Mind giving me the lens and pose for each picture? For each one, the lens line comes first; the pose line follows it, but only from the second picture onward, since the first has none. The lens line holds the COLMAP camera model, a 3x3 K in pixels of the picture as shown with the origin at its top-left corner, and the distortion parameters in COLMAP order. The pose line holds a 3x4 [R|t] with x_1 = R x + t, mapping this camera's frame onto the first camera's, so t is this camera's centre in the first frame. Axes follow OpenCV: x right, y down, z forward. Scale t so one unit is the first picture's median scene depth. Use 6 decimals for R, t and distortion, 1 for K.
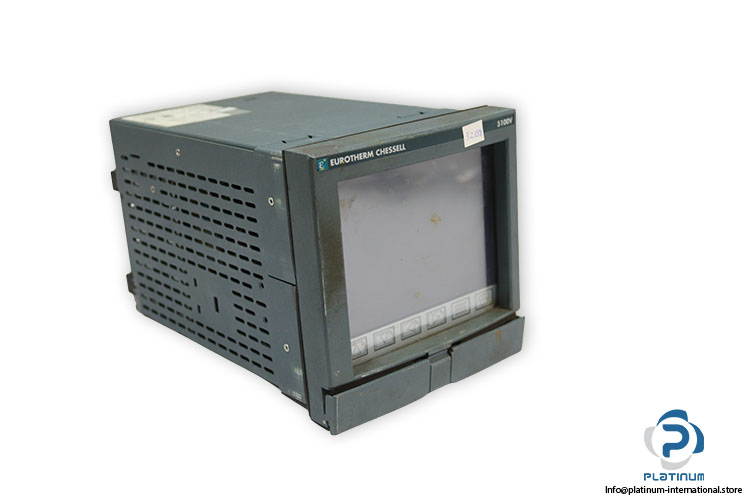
lens RADIAL K [[930.4, 0, 375.0], [0, 930.4, 250.0], [0, 0, 1]] dist [-0.029282, -0.012396]
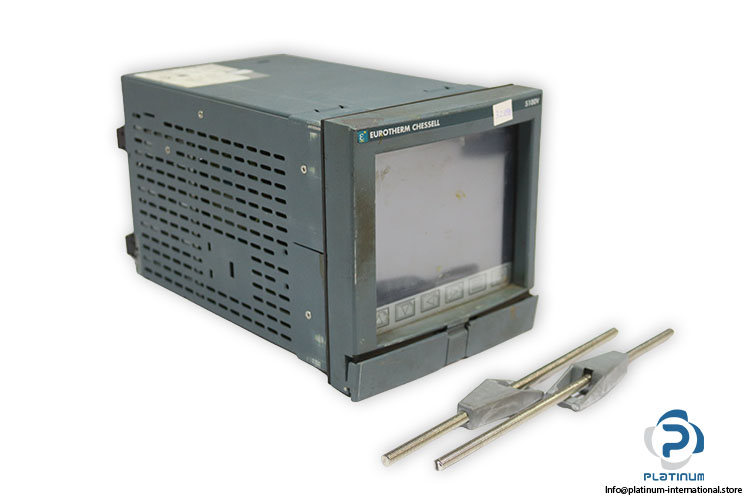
lens RADIAL K [[1038.6, 0, 375.0], [0, 1038.6, 250.0], [0, 0, 1]] dist [0.006260, 0.008650]
pose [[0.997463, 0.045578, 0.054680, -0.085383], [-0.046950, 0.998607, 0.024081, 0.004032], [-0.053506, -0.026587, 0.998214, -0.124818]]
